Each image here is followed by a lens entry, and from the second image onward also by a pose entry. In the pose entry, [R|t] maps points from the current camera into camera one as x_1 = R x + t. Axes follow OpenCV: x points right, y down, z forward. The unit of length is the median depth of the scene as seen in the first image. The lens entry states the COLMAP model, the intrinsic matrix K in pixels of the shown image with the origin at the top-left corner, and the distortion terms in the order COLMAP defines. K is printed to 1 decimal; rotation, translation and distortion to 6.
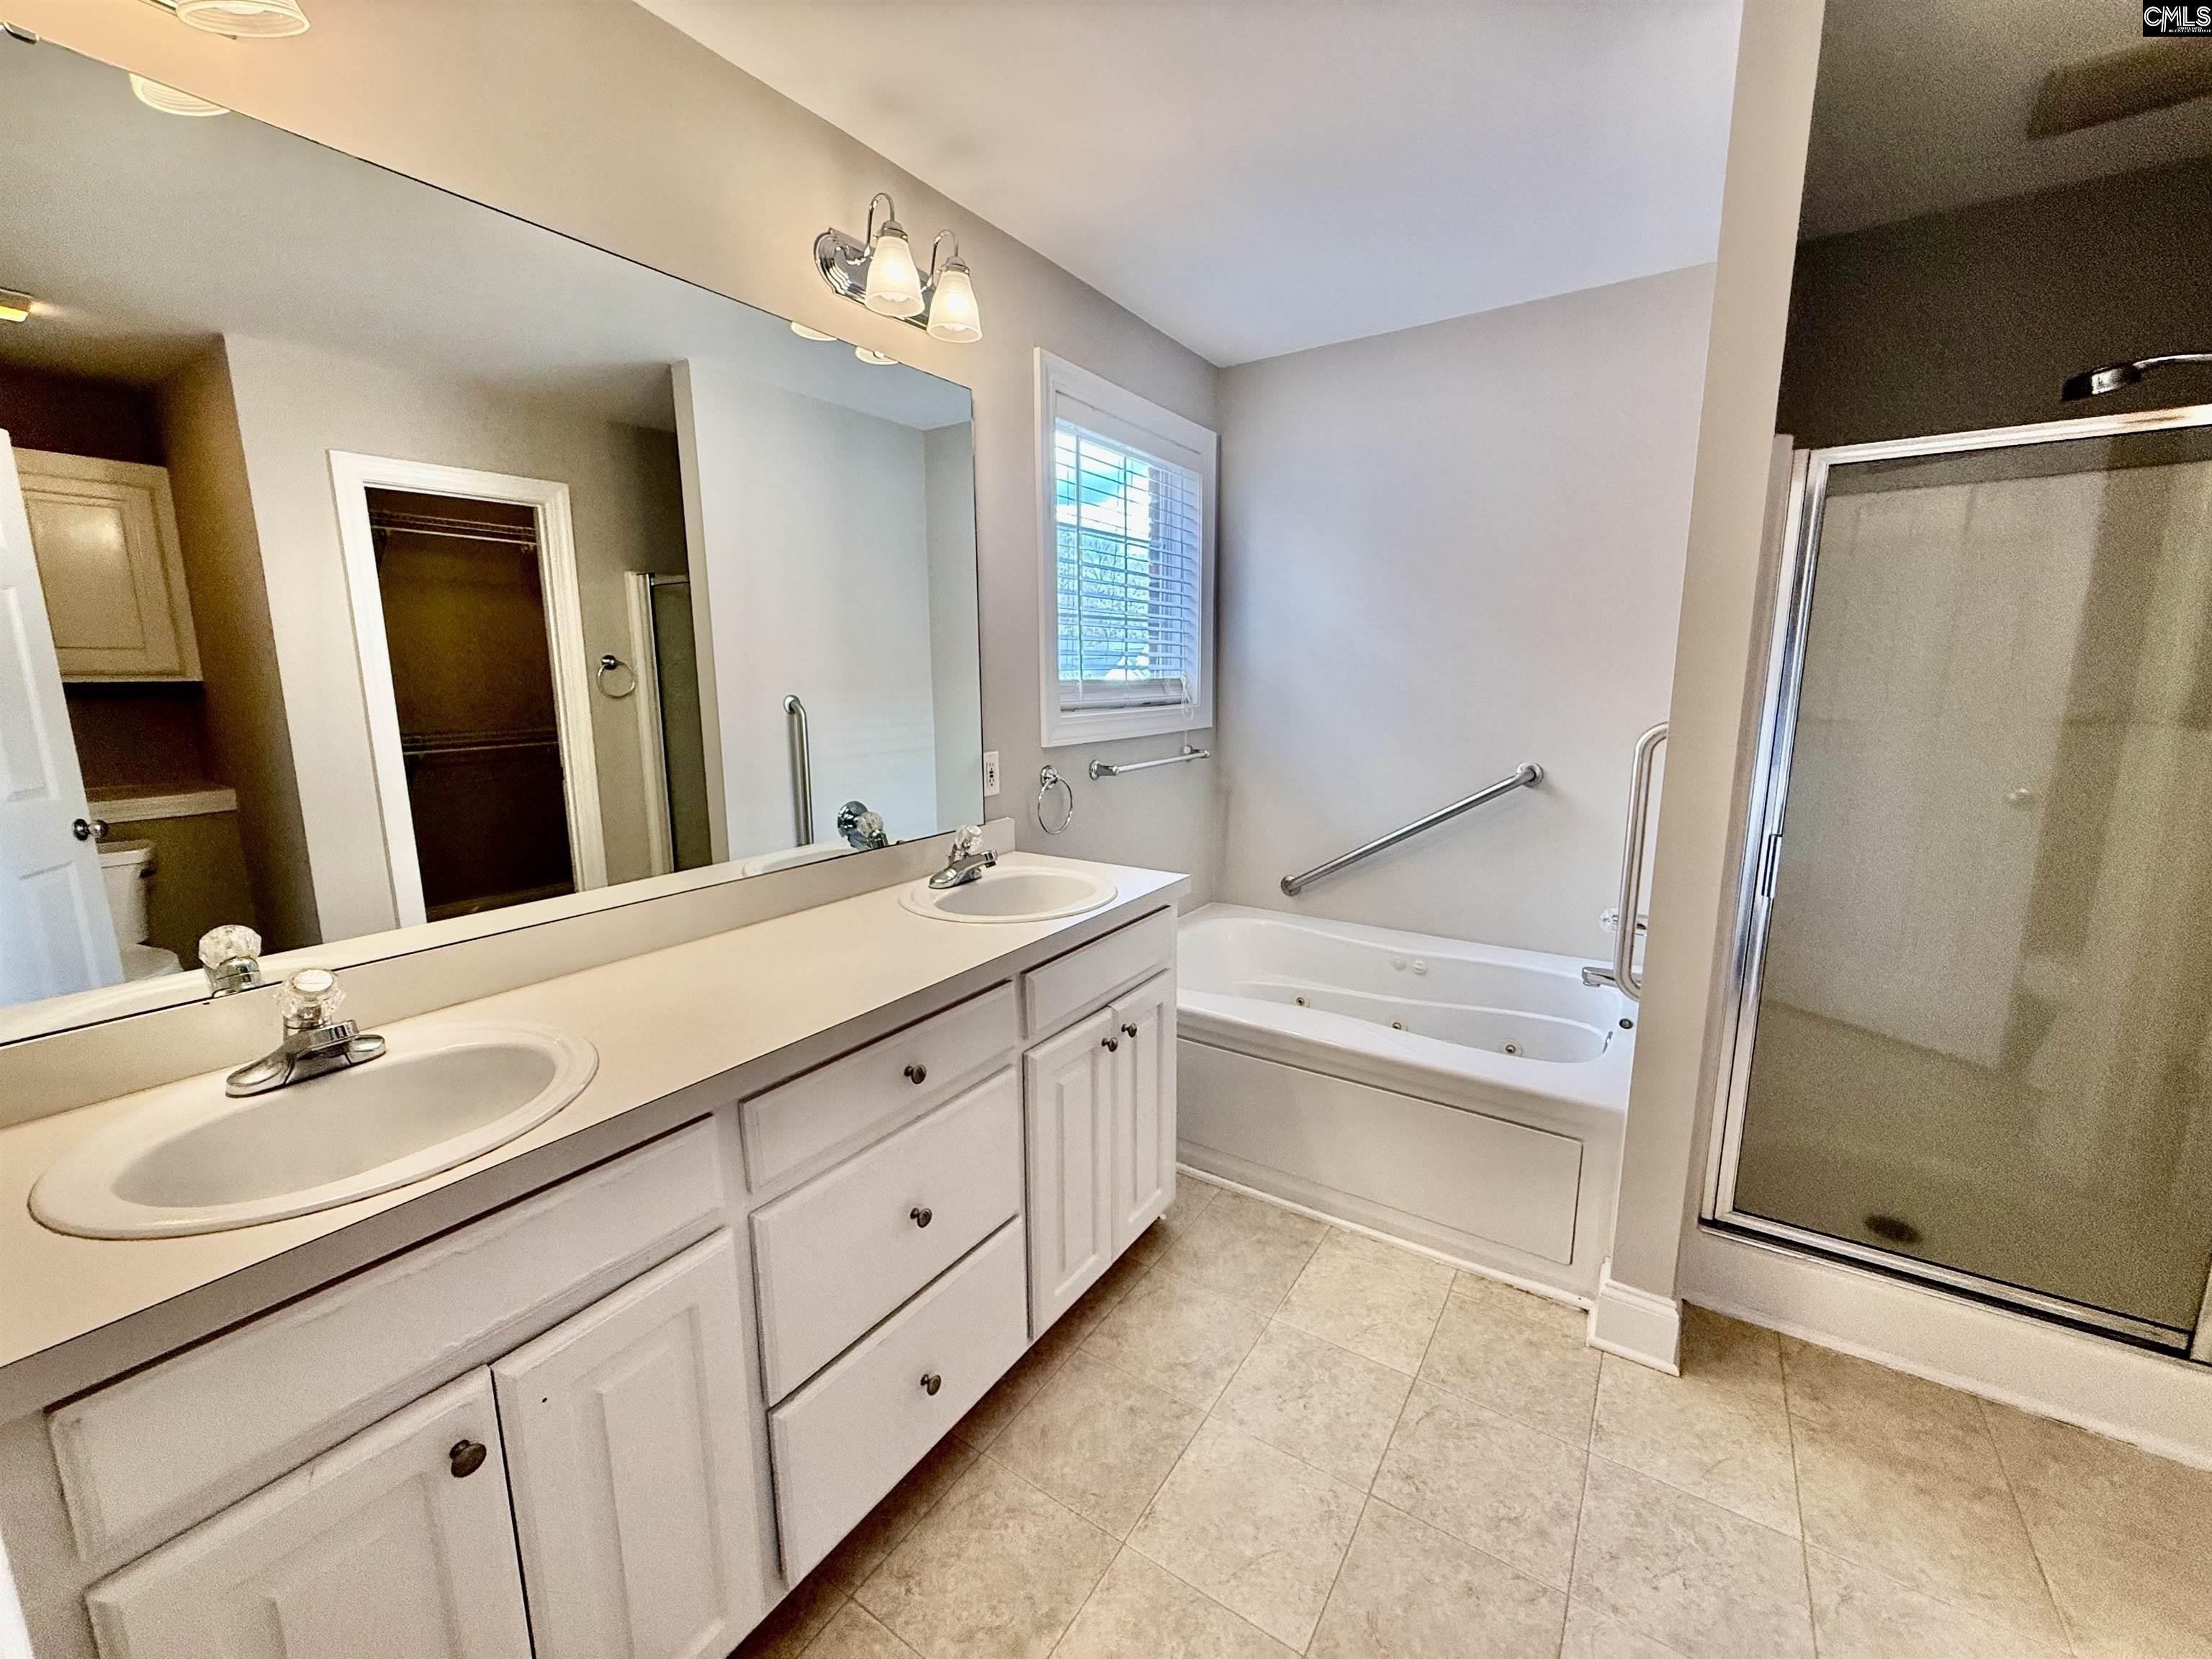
lens RADIAL K [[879.3, 0, 1094.4], [0, 879.3, 825.7], [0, 0, 1]] dist [-0.000032, 0.000571]
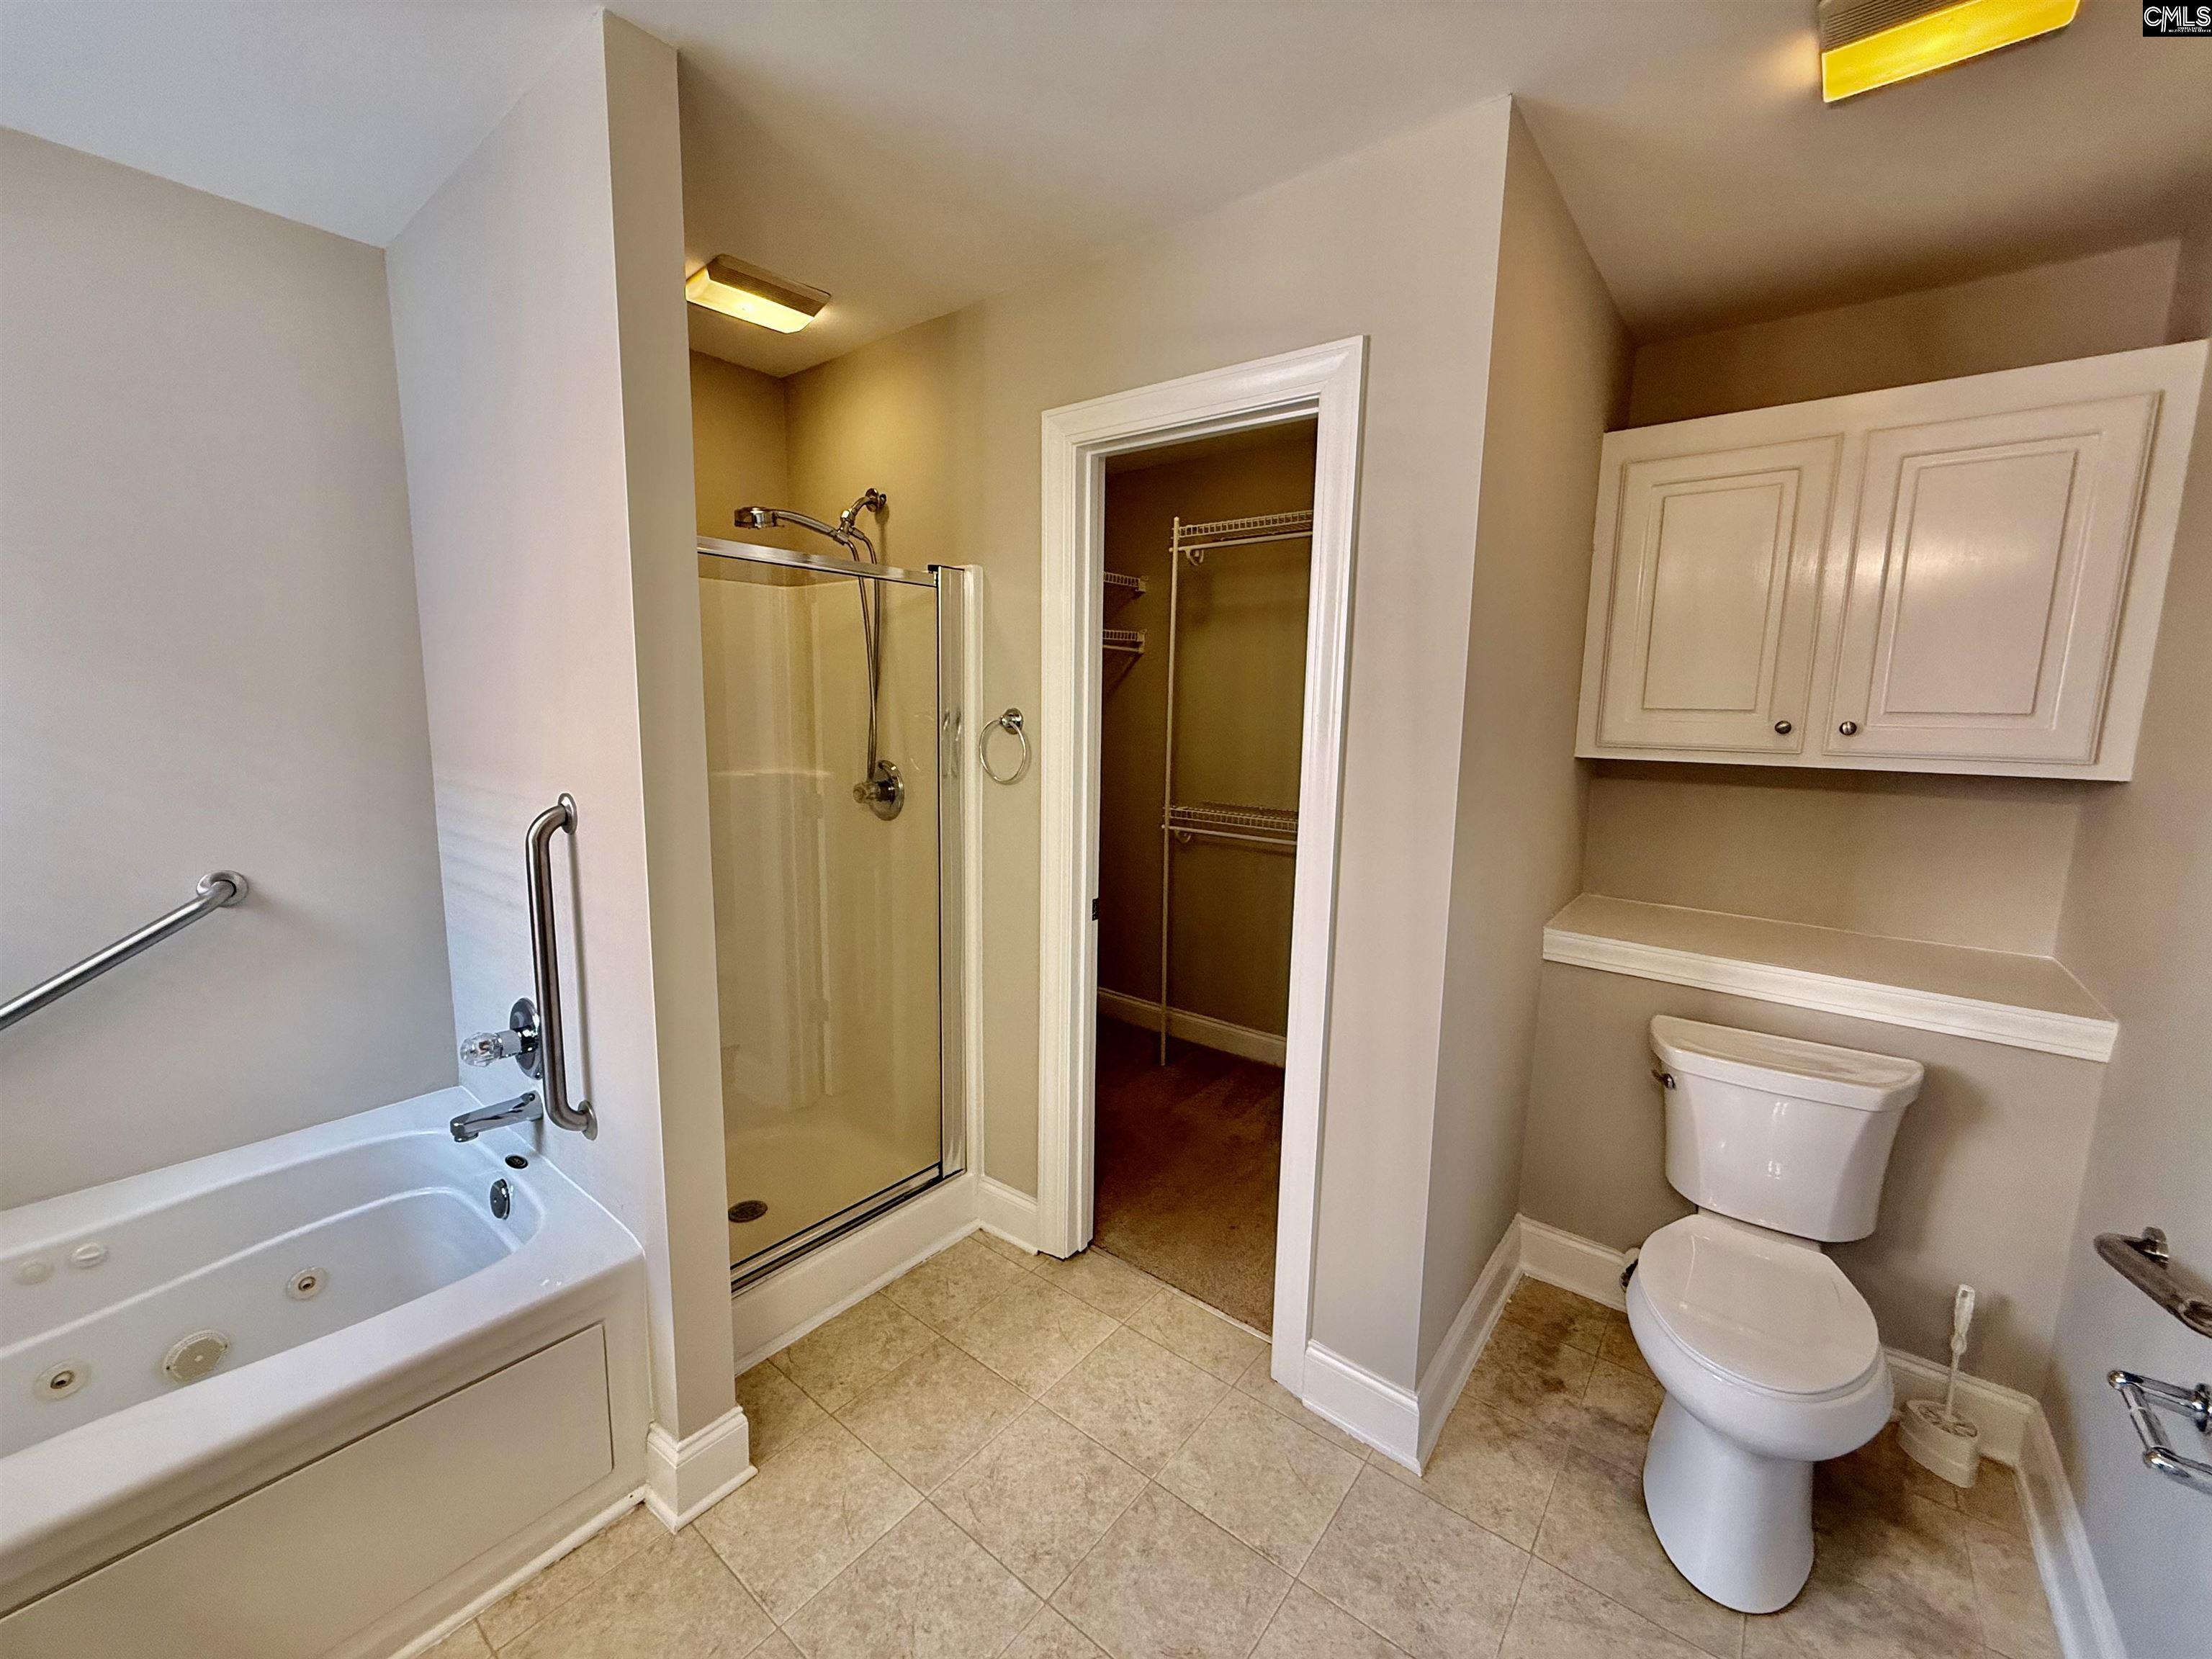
lens RADIAL K [[879.3, 0, 1098.0], [0, 879.3, 840.3], [0, 0, 1]] dist [-0.000032, 0.000571]
pose [[0.084474, -0.137172, 0.986939, -0.150106], [0.154183, 0.980349, 0.123059, -0.107296], [-0.984425, 0.141774, 0.103964, 0.400841]]
